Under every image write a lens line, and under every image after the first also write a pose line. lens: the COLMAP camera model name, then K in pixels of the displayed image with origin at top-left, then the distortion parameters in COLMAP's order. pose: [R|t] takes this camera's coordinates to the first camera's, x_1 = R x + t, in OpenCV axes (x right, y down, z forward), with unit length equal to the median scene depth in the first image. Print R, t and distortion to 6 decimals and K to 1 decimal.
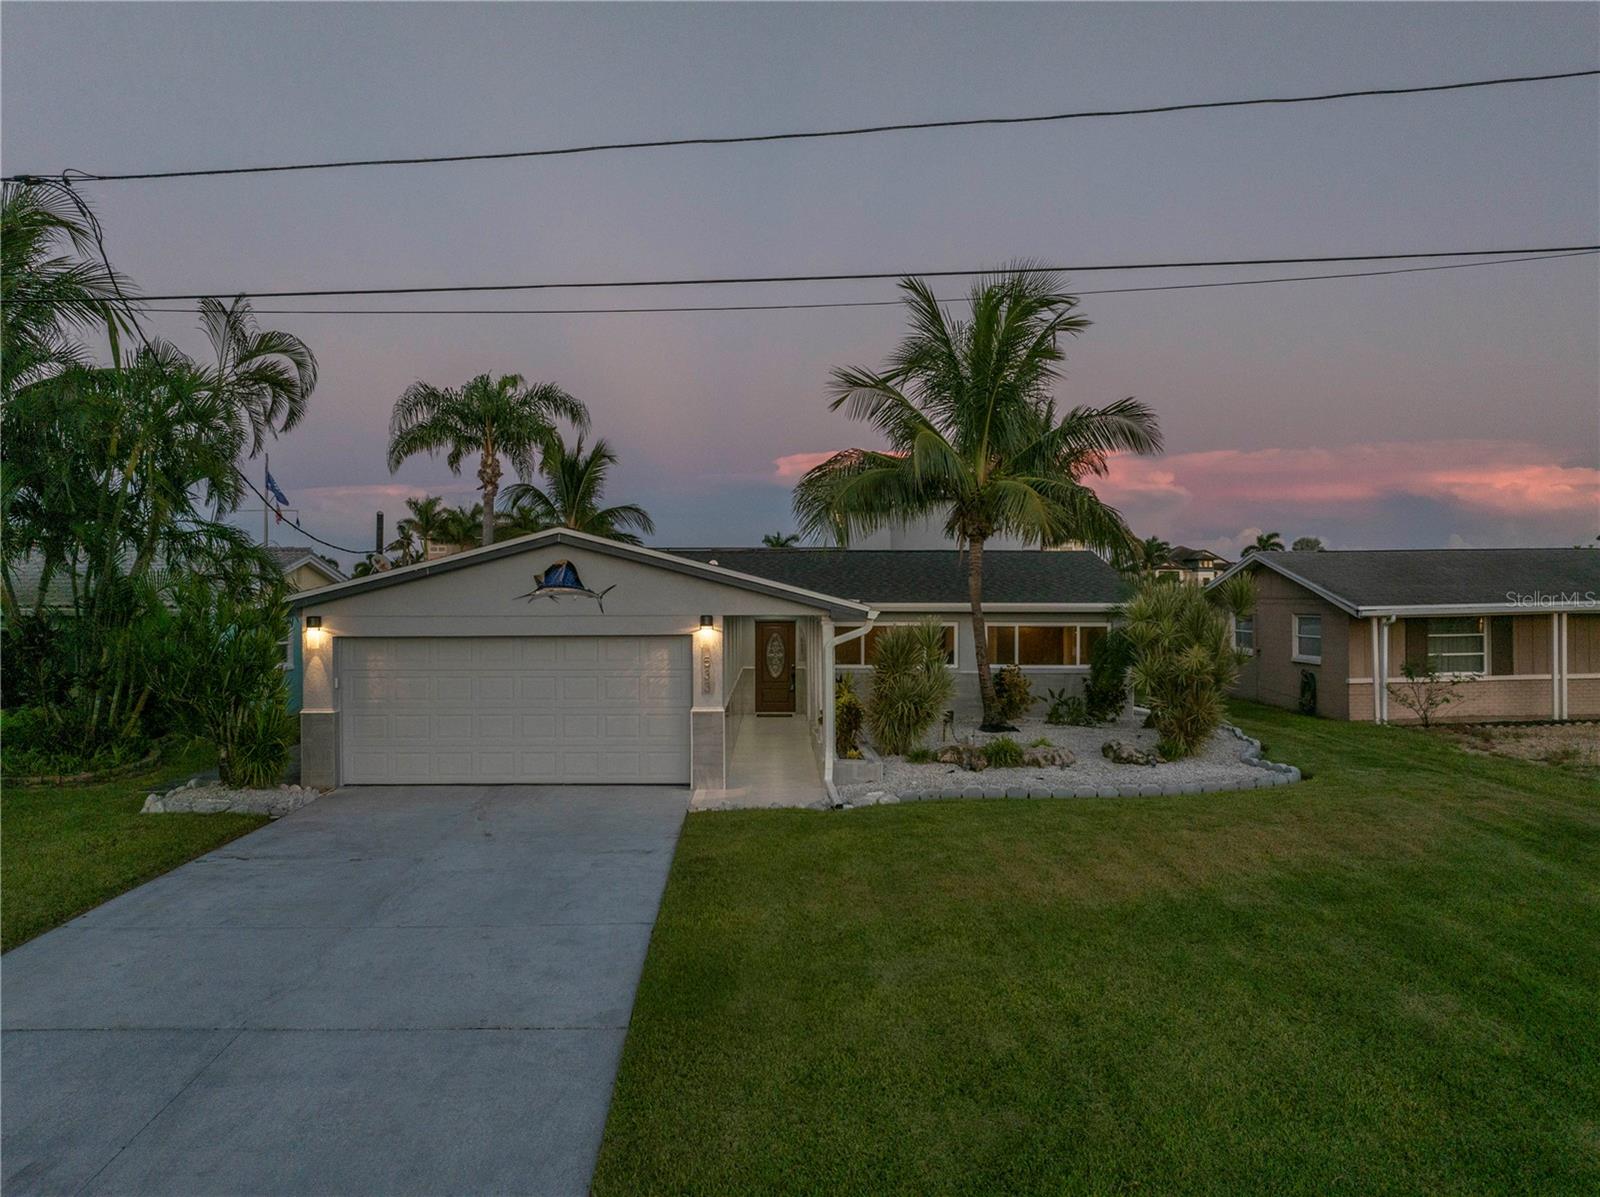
lens RADIAL K [[1119.1, 0, 799.2], [0, 1119.1, 597.0], [0, 0, 1]] dist [-0.039007, -0.002460]
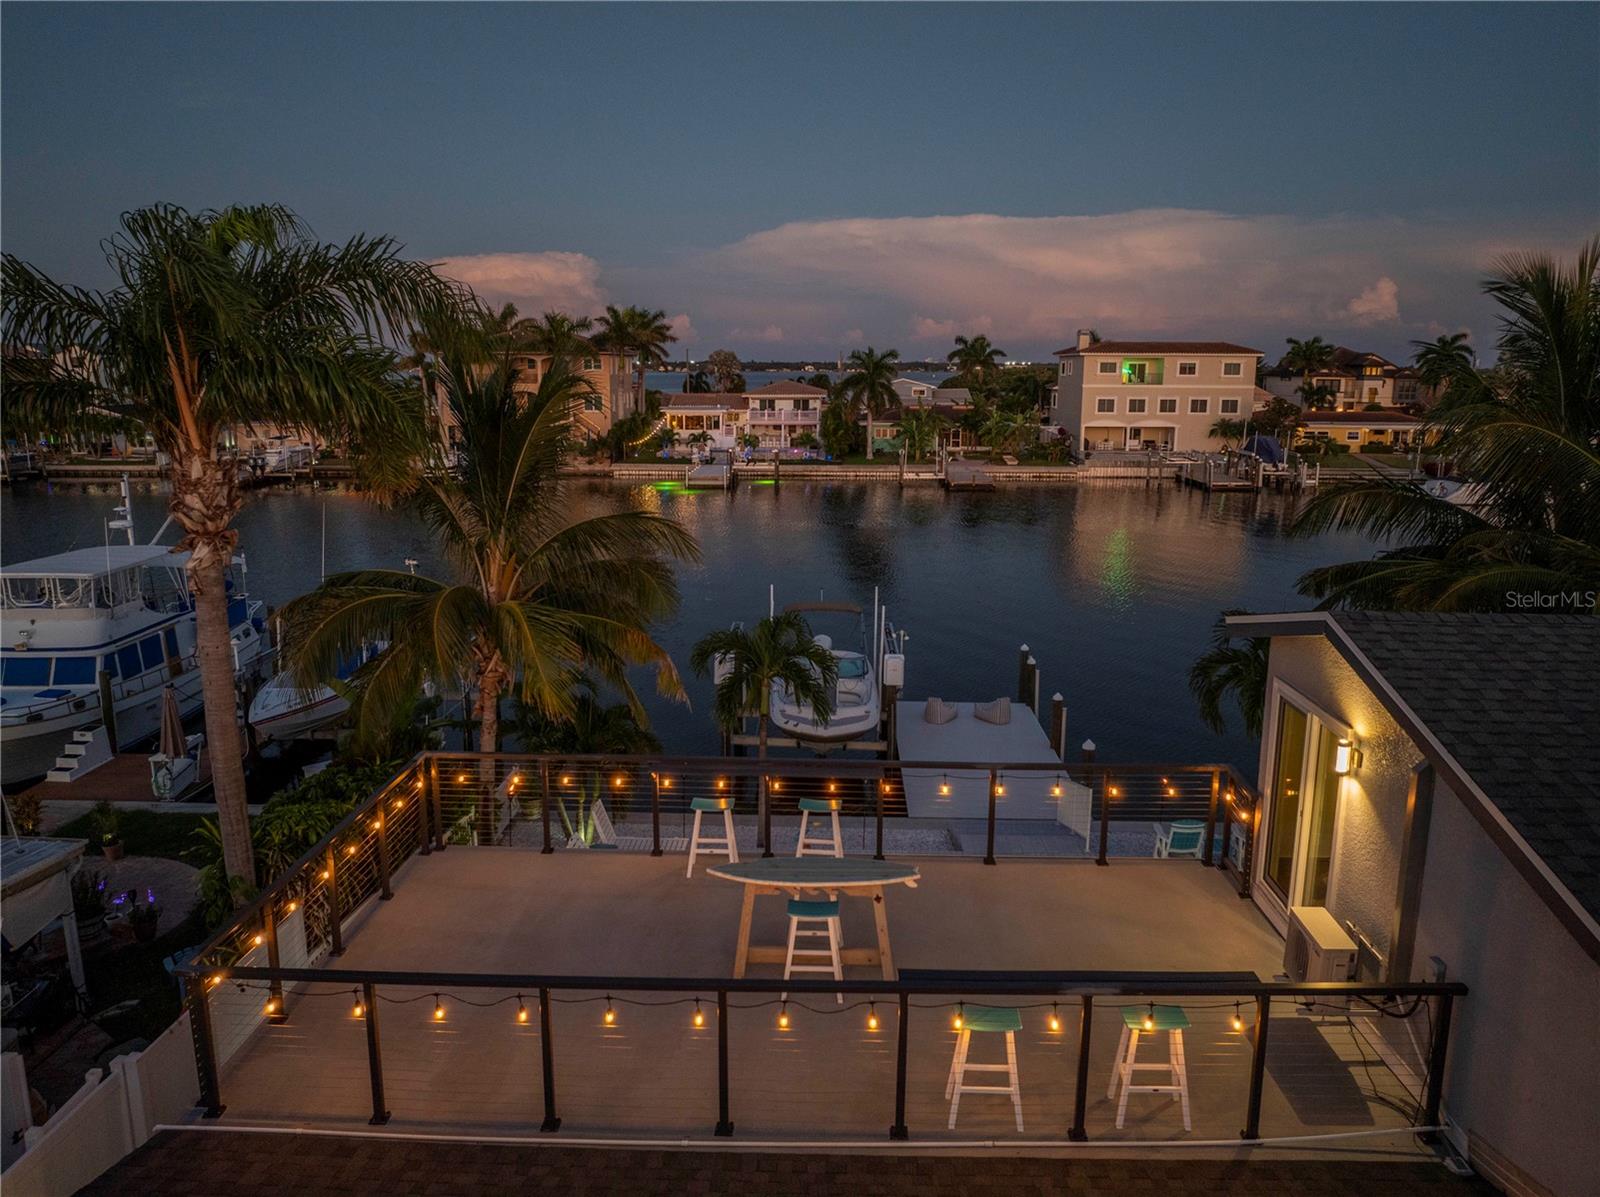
lens RADIAL K [[1119.1, 0, 800.4], [0, 1119.1, 600.8], [0, 0, 1]] dist [-0.039007, -0.002460]
pose [[0.998298, 0.016474, -0.055941, -0.014728], [-0.004571, 0.978425, 0.206553, -0.030258], [0.058137, -0.205946, 0.976835, 0.131539]]
